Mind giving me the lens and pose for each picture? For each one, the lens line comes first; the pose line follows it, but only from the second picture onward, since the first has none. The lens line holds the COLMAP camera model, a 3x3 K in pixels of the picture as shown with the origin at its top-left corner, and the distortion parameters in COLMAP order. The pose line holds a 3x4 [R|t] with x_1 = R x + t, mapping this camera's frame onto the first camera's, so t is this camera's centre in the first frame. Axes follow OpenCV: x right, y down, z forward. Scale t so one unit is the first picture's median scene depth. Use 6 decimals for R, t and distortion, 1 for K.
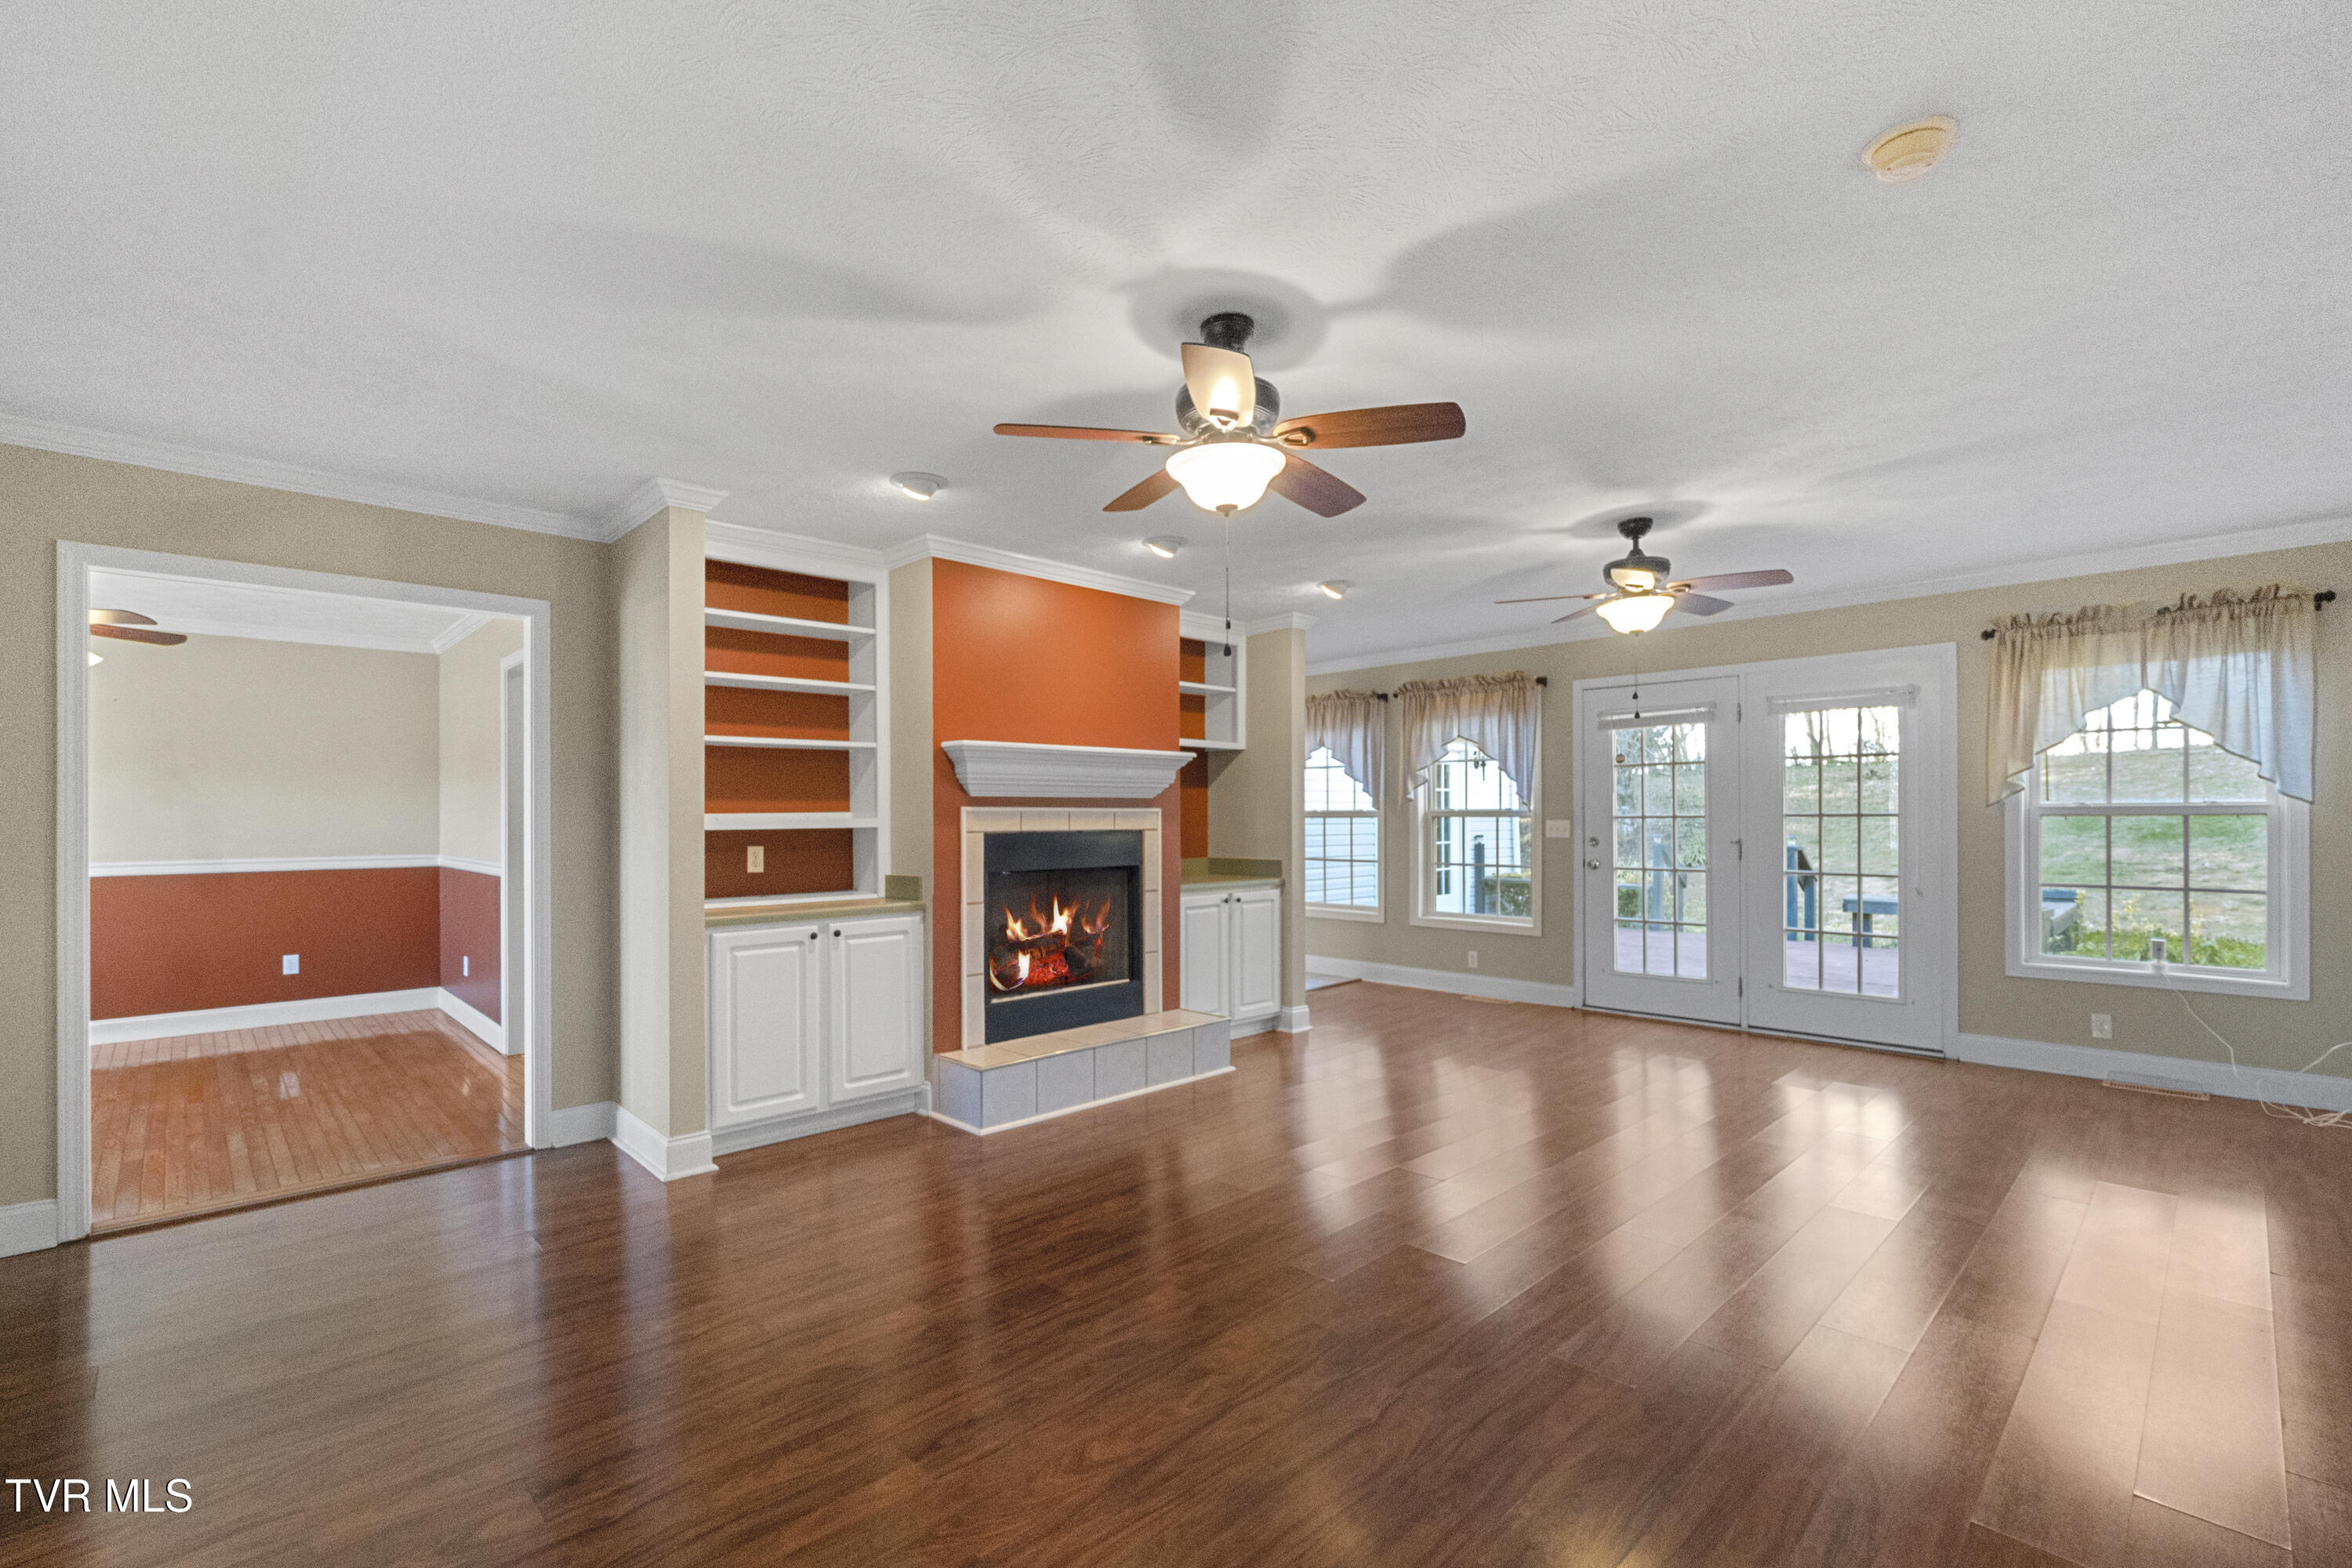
lens RADIAL K [[1016.5, 0, 1129.9], [0, 1016.5, 807.3], [0, 0, 1]] dist [0.004246, -0.000353]
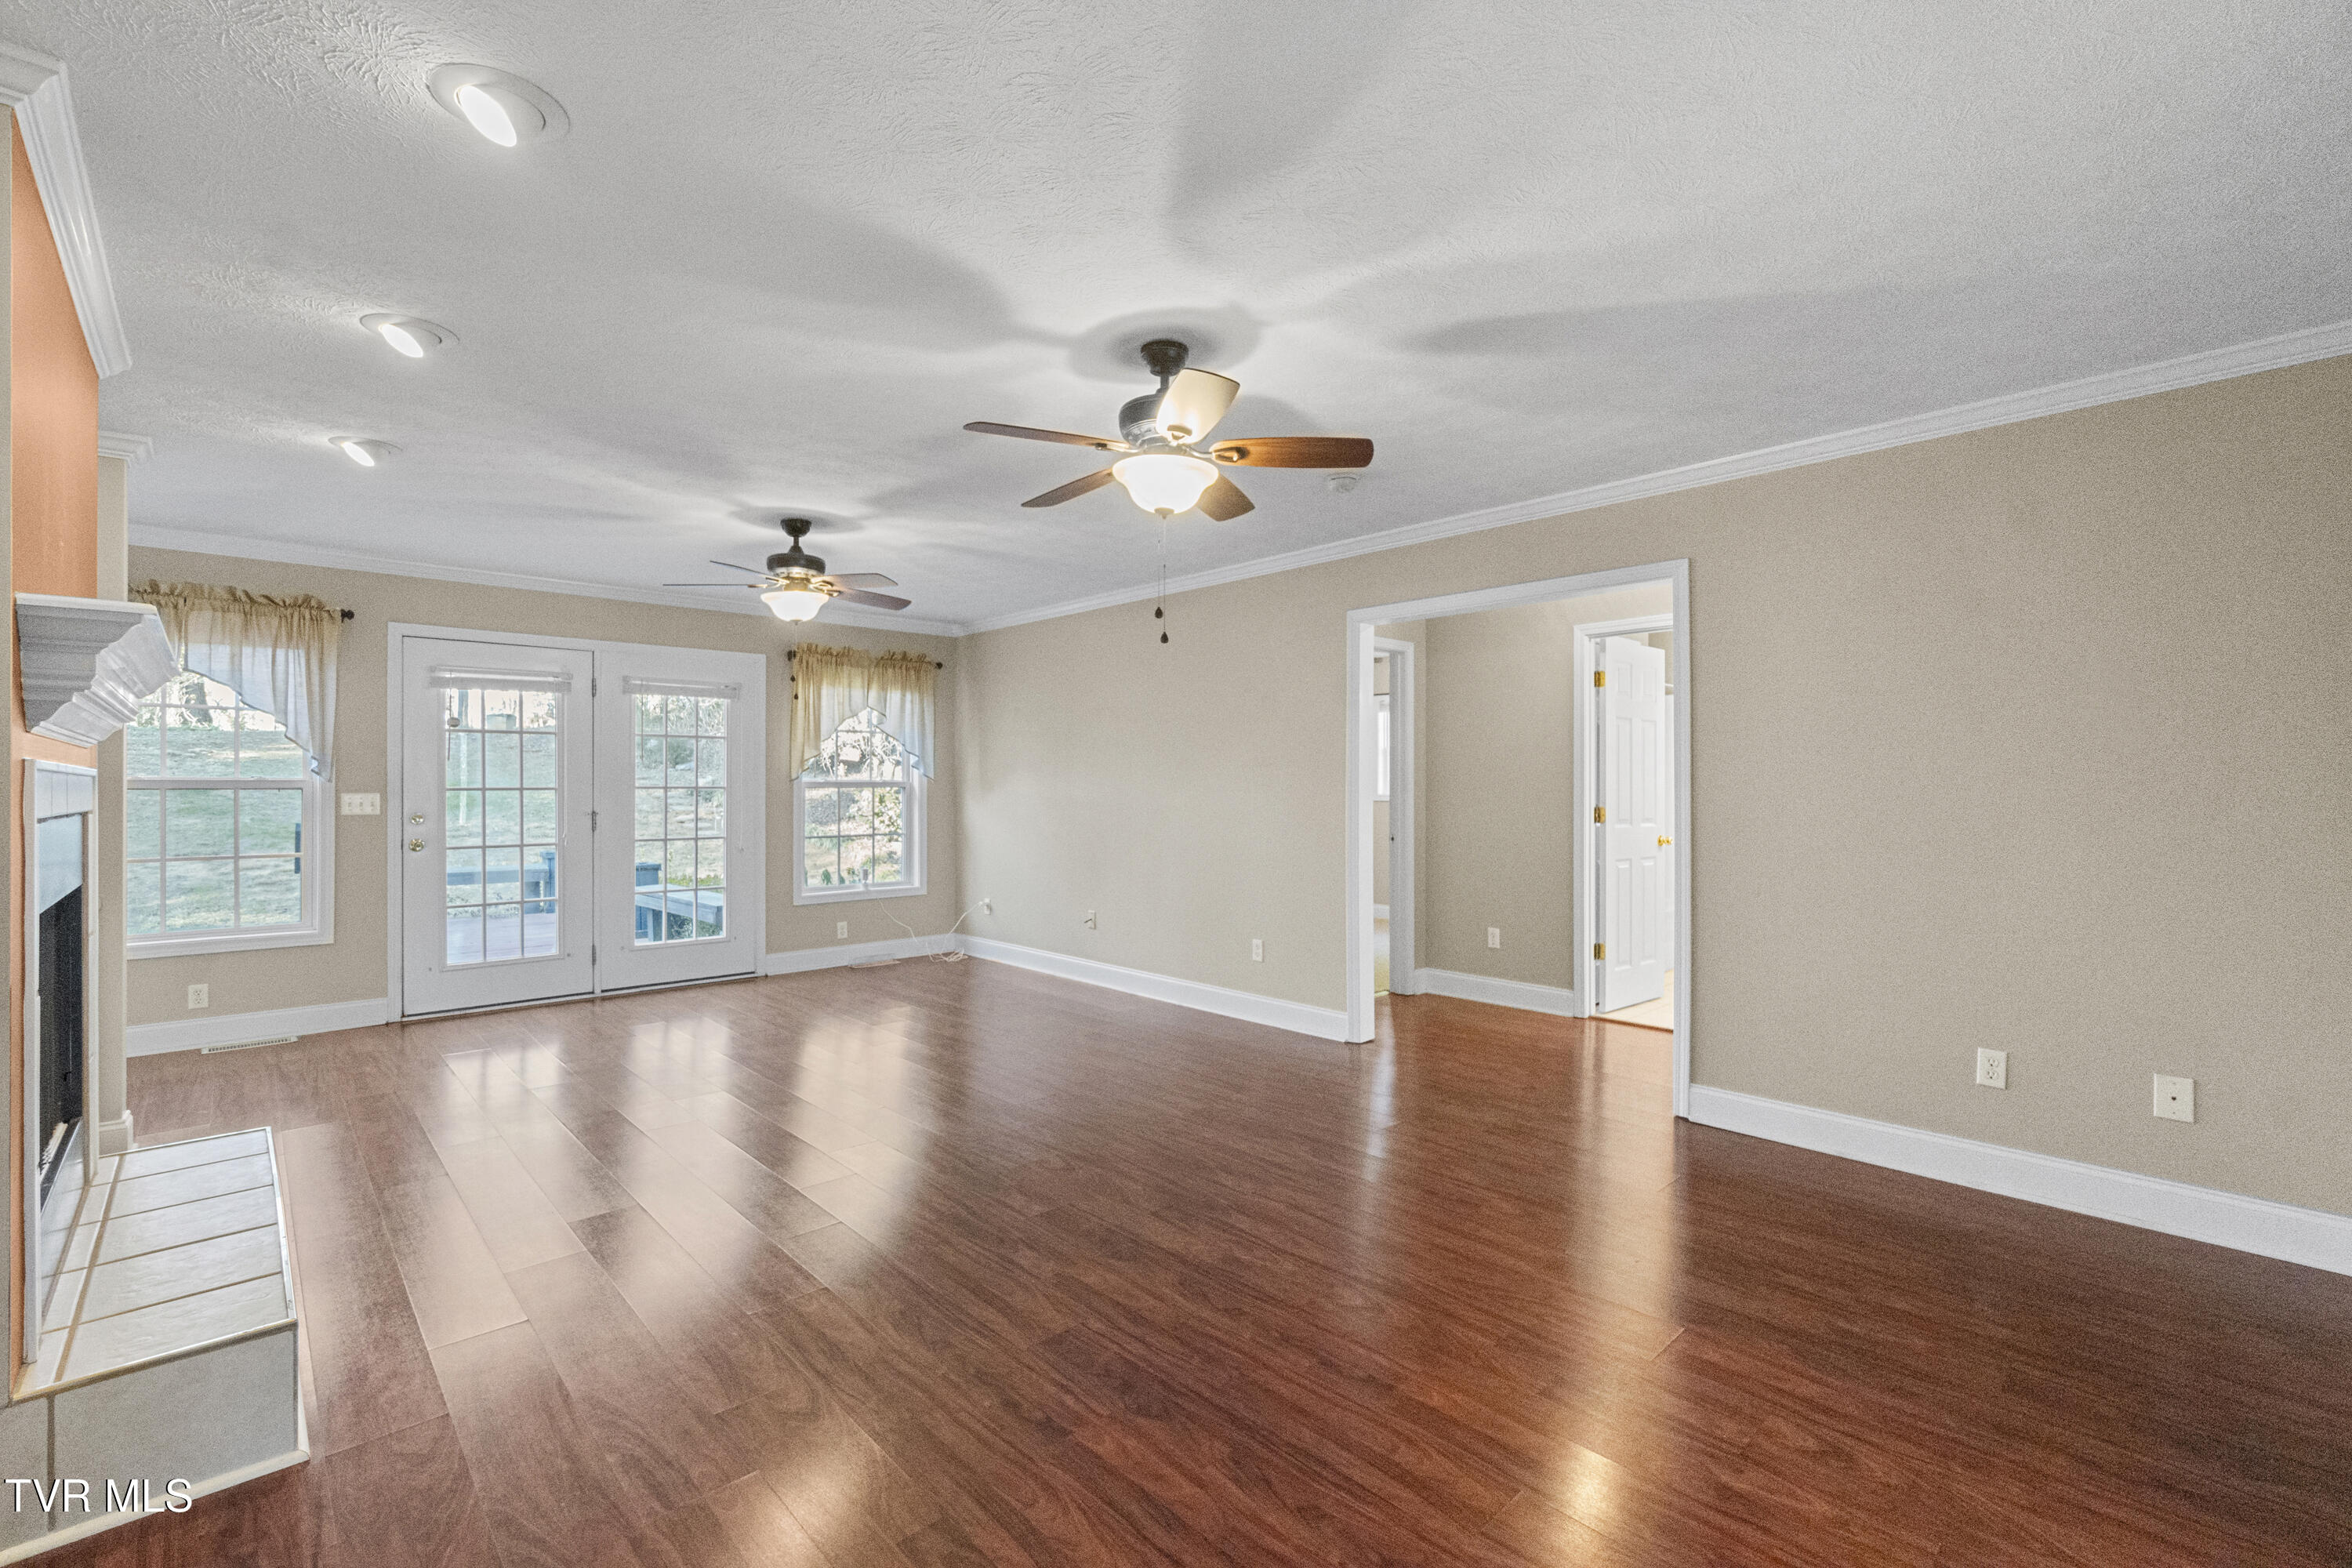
lens RADIAL K [[1016.5, 0, 1180.5], [0, 1016.5, 781.6], [0, 0, 1]] dist [0.004246, -0.000353]
pose [[0.002421, 0.008683, 0.999959, -0.501405], [-0.009064, 0.999921, -0.008661, 0.006257], [-0.999956, -0.009043, 0.002499, 0.477914]]
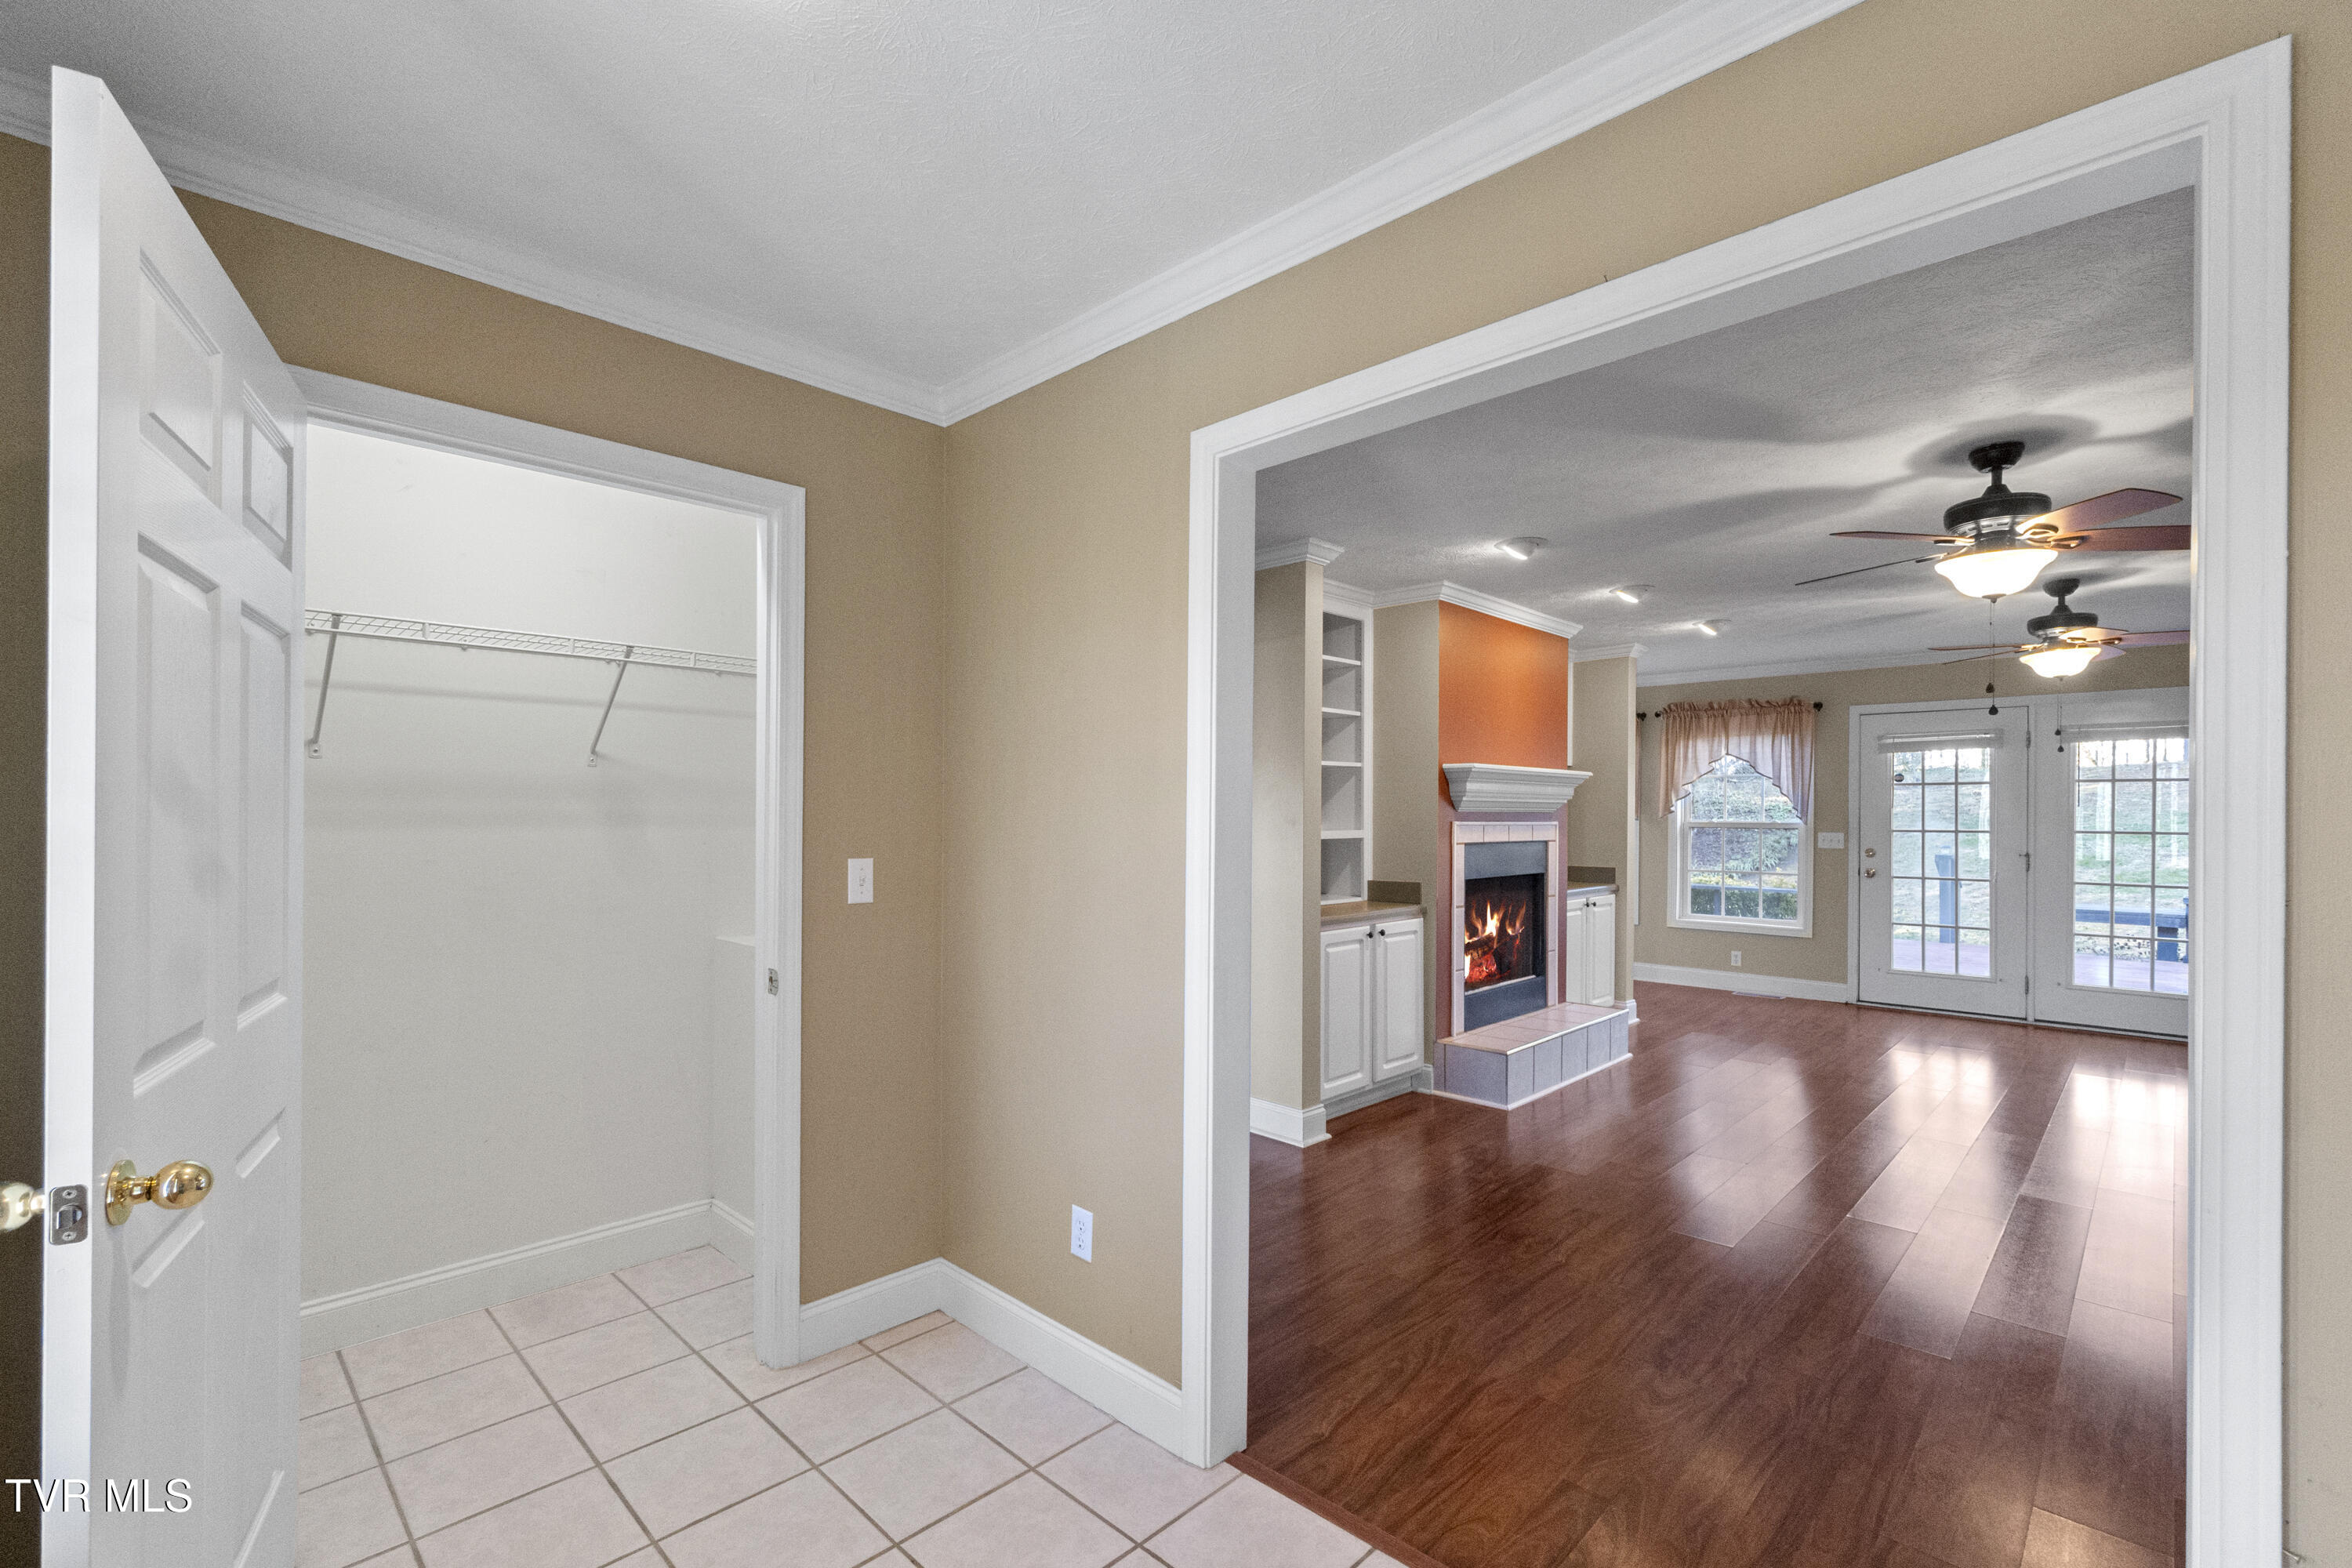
lens RADIAL K [[1016.5, 0, 1145.0], [0, 1016.5, 809.1], [0, 0, 1]] dist [0.004246, -0.000353]
pose [[0.999401, 0.010551, 0.032957, -0.479599], [-0.010747, 0.999925, 0.005791, -0.015114], [-0.032894, -0.006142, 0.999440, -0.103756]]
